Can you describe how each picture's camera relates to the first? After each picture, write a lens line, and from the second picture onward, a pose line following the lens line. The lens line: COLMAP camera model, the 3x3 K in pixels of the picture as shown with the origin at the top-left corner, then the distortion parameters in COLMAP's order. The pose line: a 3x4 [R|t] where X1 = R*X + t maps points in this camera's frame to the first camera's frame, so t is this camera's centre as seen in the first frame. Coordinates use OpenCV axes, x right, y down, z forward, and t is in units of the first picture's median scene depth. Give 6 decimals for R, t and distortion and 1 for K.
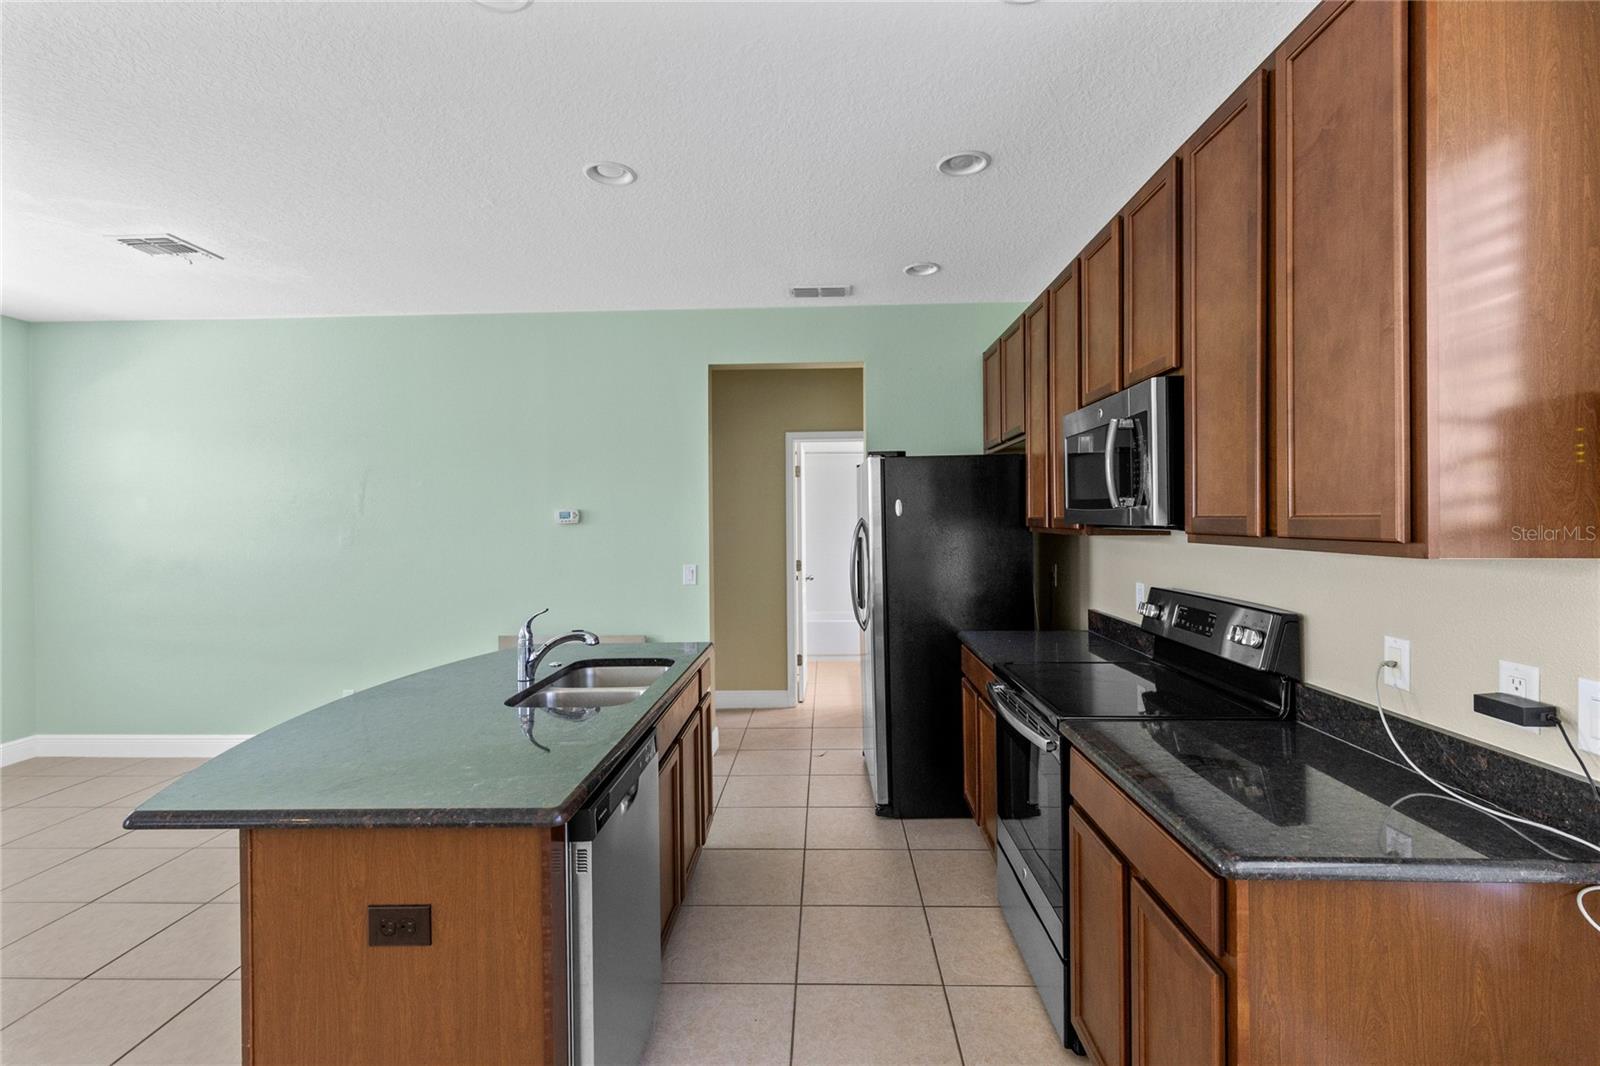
lens RADIAL K [[731.2, 0, 806.7], [0, 731.2, 514.0], [0, 0, 1]] dist [0.008841, -0.000719]
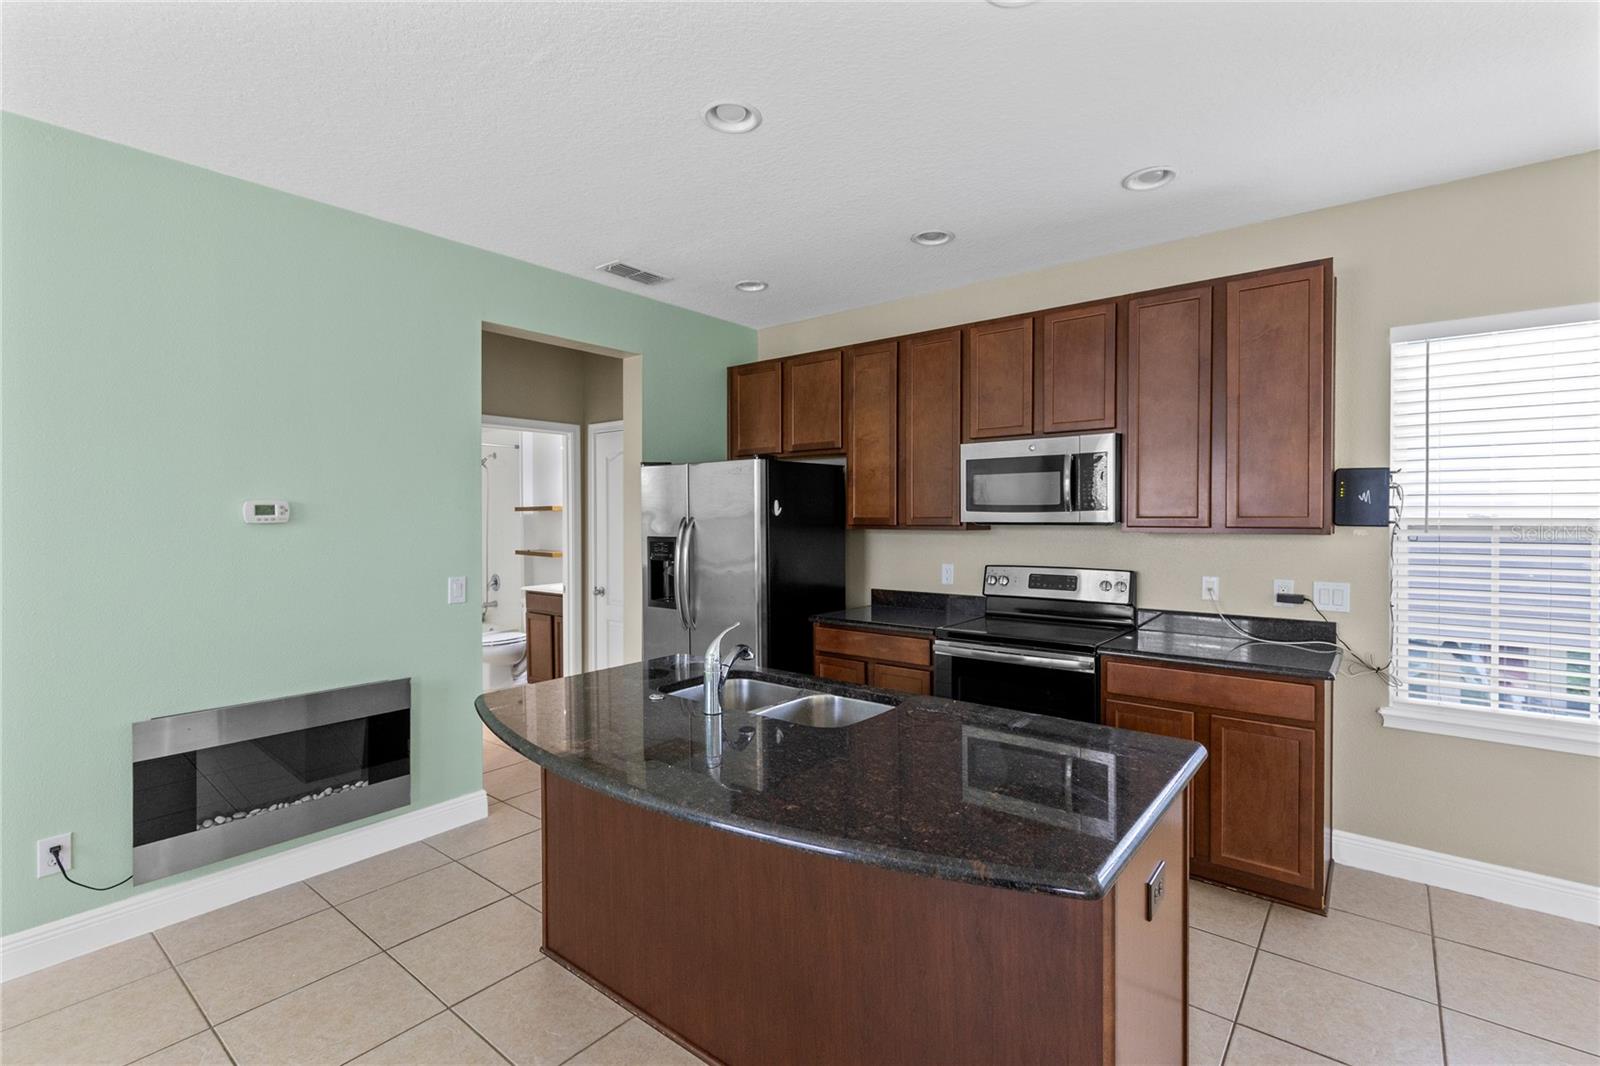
lens RADIAL K [[731.2, 0, 807.1], [0, 731.2, 528.9], [0, 0, 1]] dist [0.008841, -0.000719]
pose [[0.600446, -0.003849, 0.799656, -0.729612], [-0.006933, 0.999926, 0.010019, 0.010859], [-0.799636, -0.011560, 0.600374, 0.322817]]
